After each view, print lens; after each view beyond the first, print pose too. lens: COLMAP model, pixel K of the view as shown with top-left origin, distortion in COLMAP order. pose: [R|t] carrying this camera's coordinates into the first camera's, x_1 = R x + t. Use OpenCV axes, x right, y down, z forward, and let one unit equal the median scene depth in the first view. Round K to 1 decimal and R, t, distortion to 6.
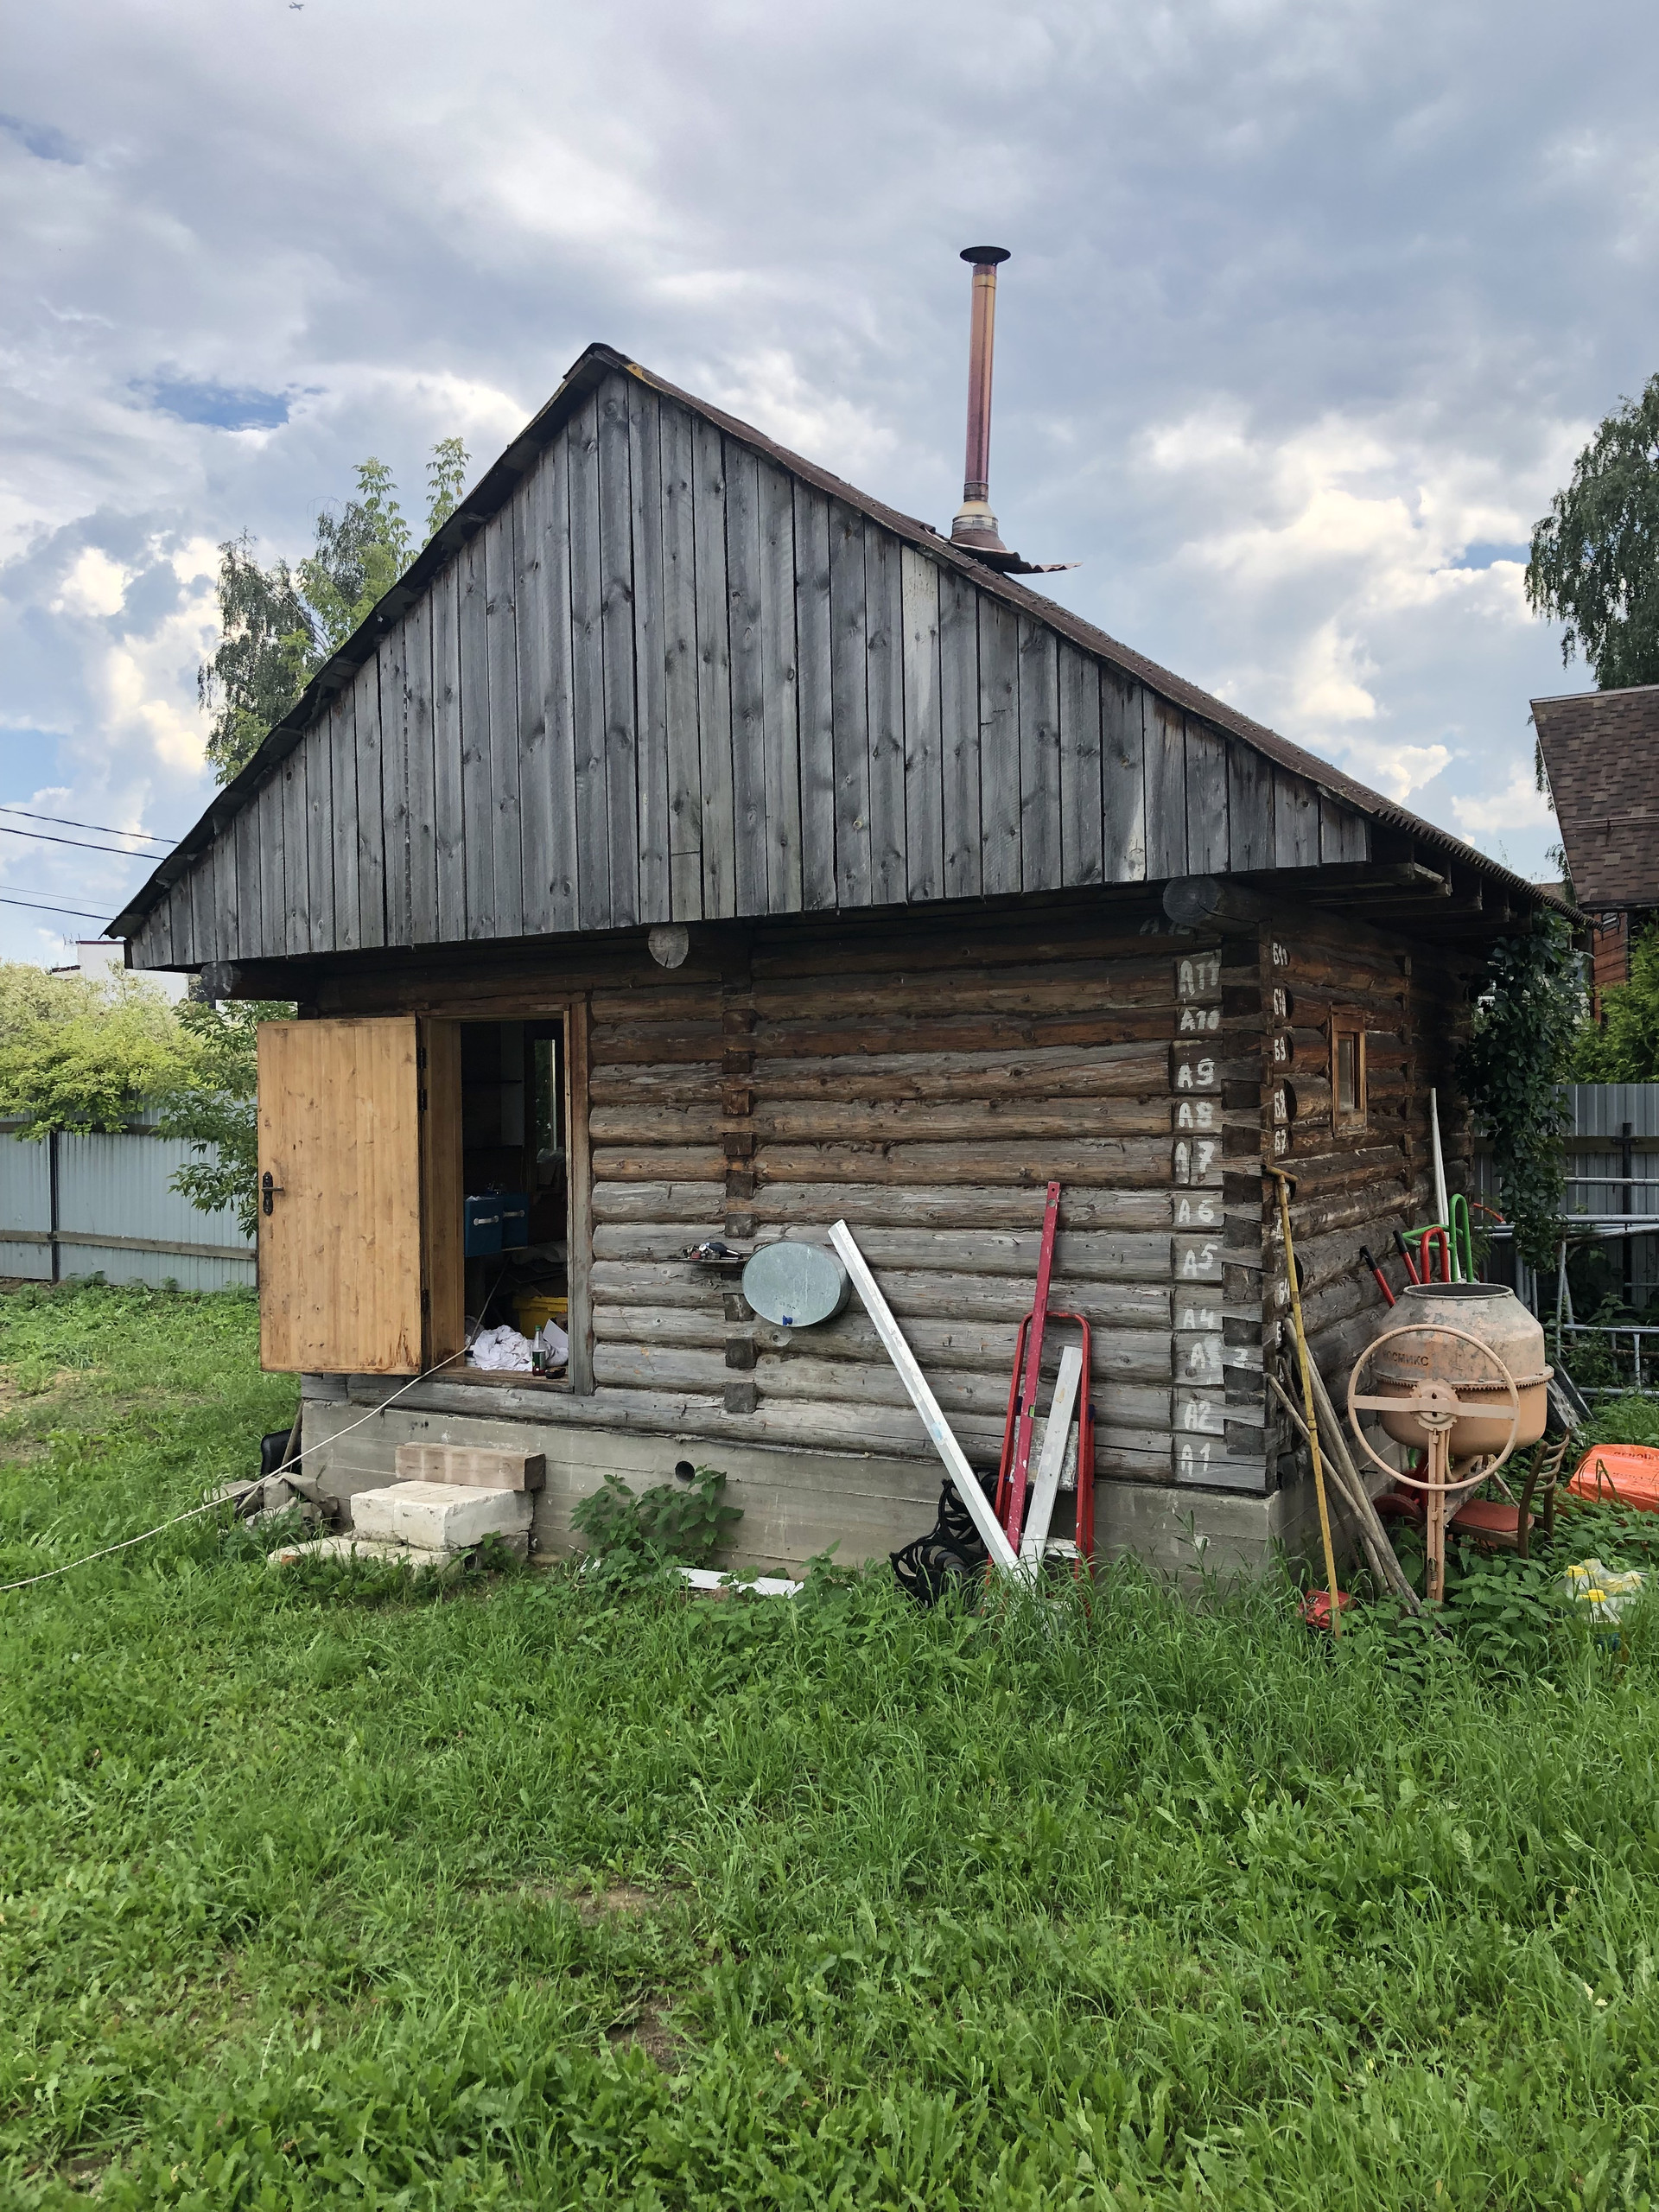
lens RADIAL K [[1810.8, 0, 829.5], [0, 1810.8, 1106.0], [0, 0, 1]] dist [-0.005706, -0.002956]
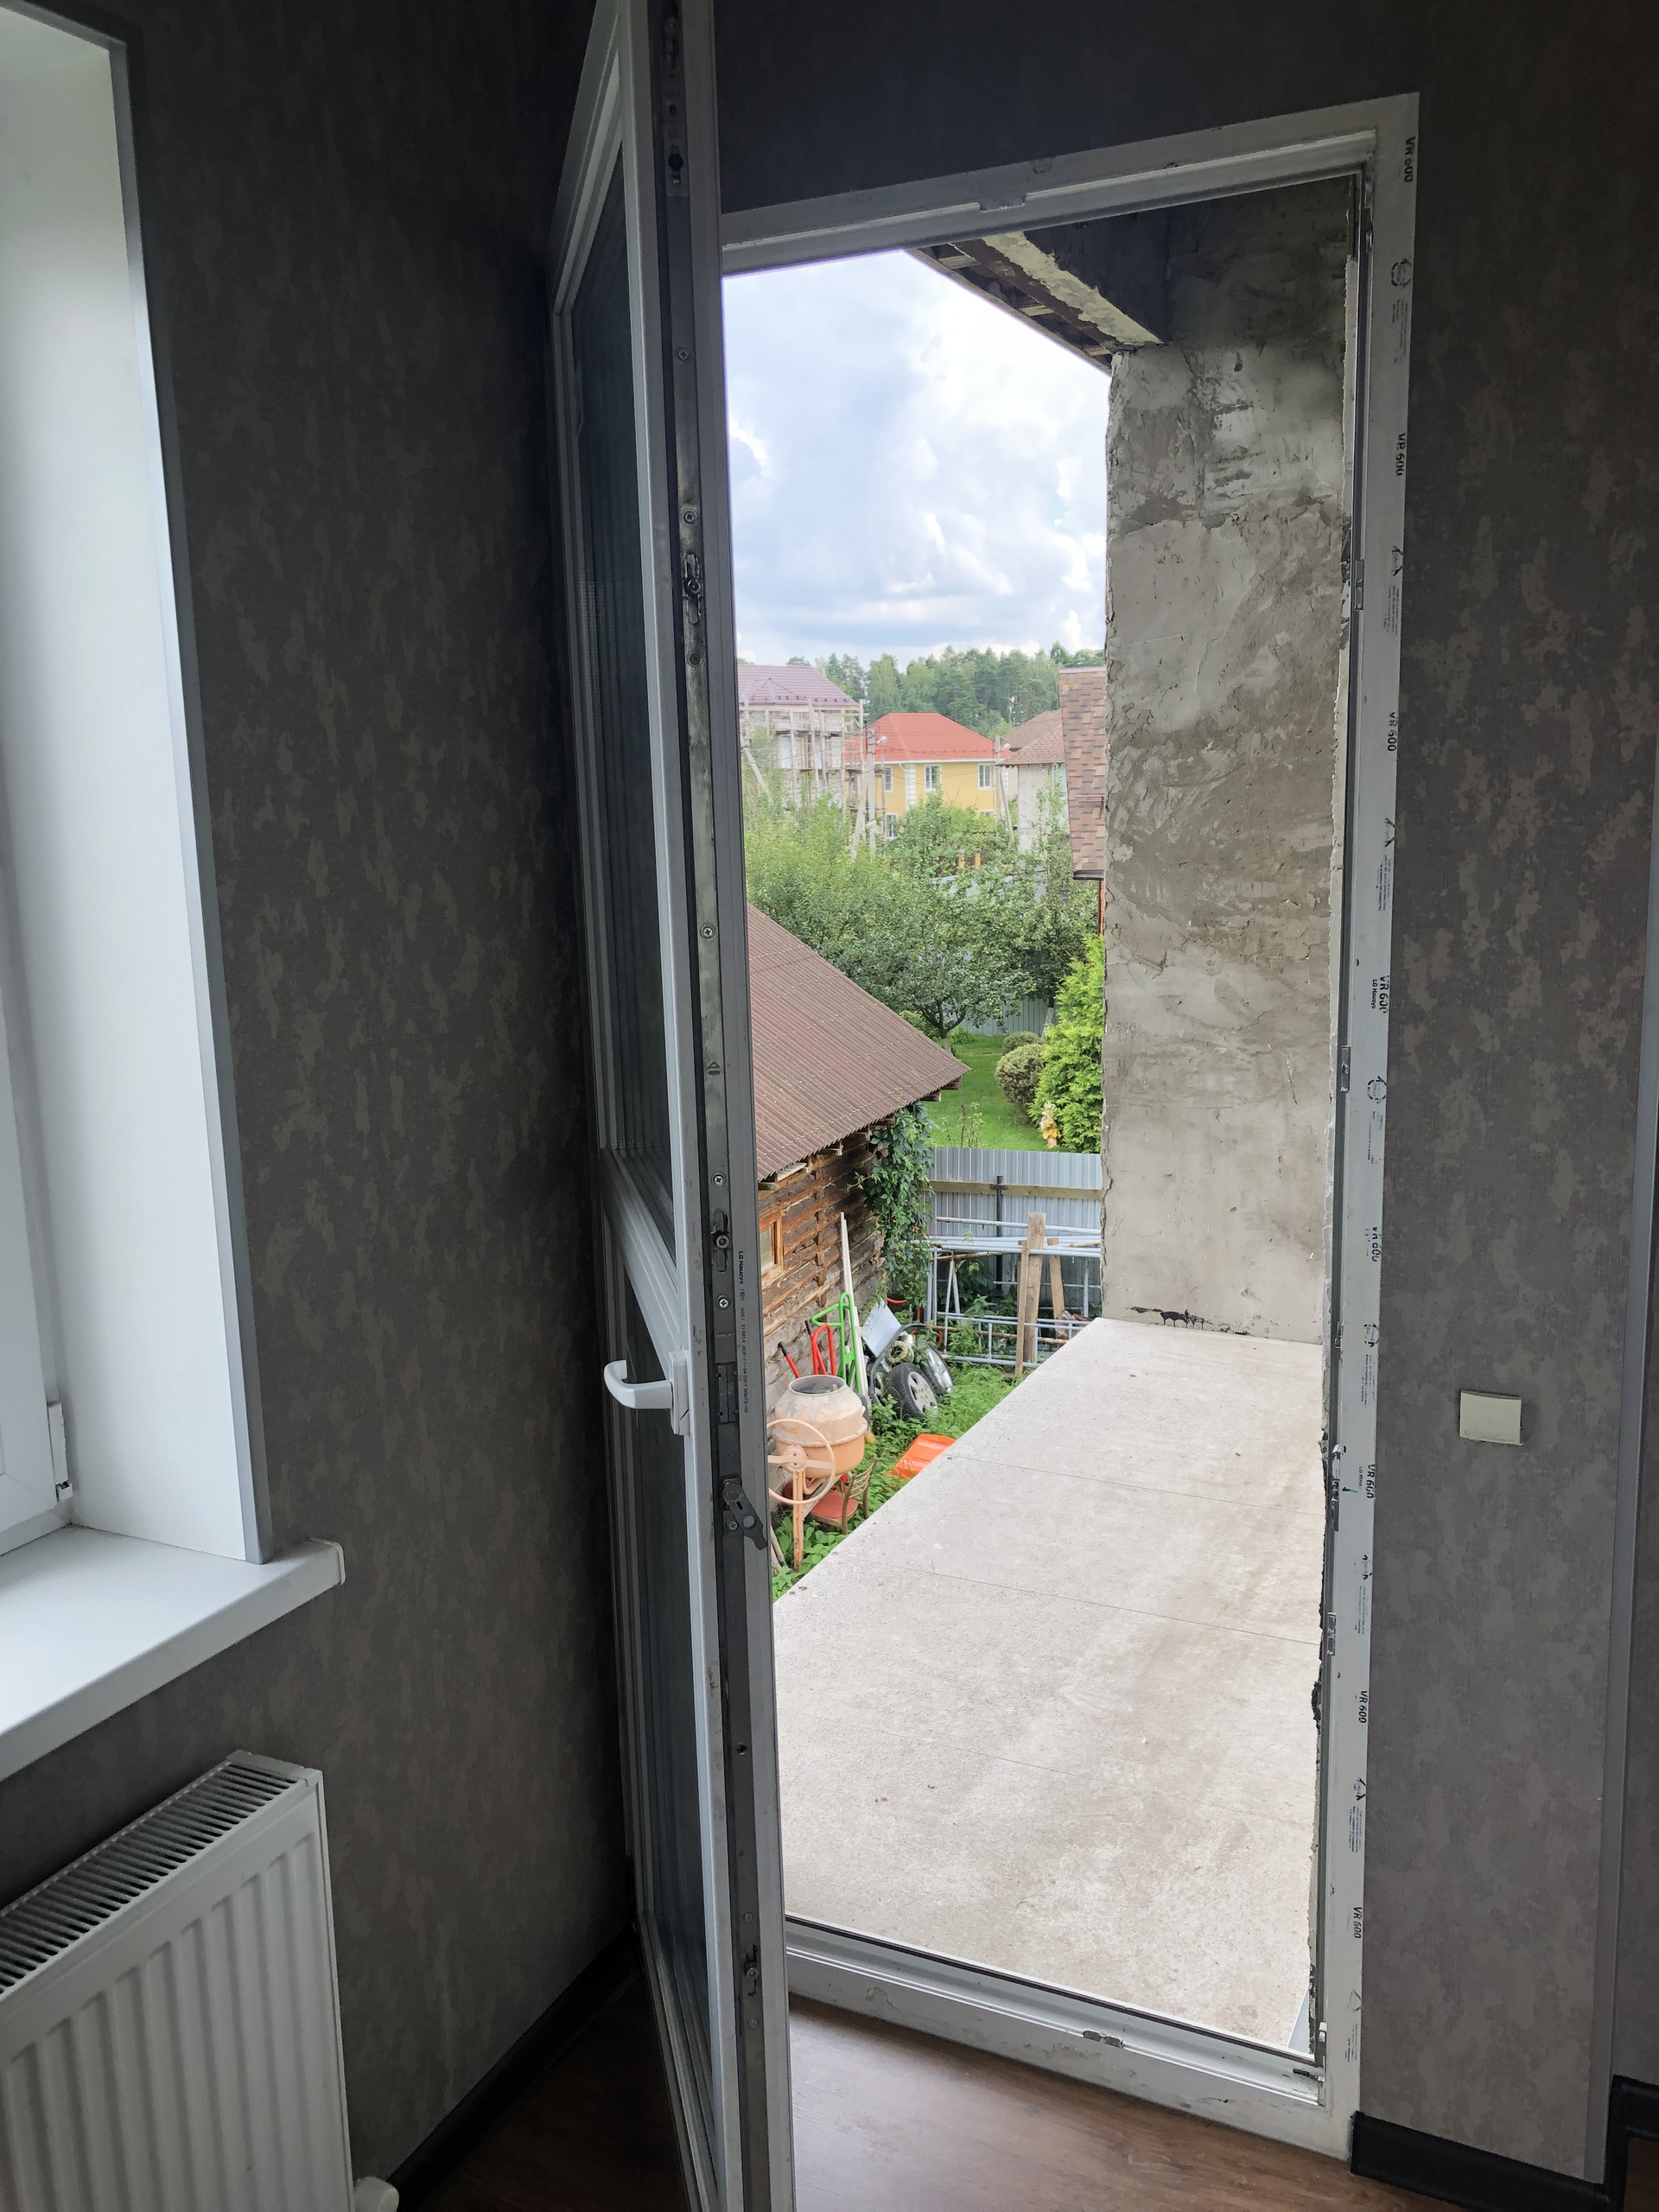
lens RADIAL K [[1859.5, 0, 824.8], [0, 1859.5, 1132.0], [0, 0, 1]] dist [0.077564, -0.057853]
pose [[0.986149, -0.041732, 0.160527, 0.065453], [0.011057, 0.982218, 0.187418, -0.495371], [-0.165494, -0.183047, 0.969075, -0.759673]]
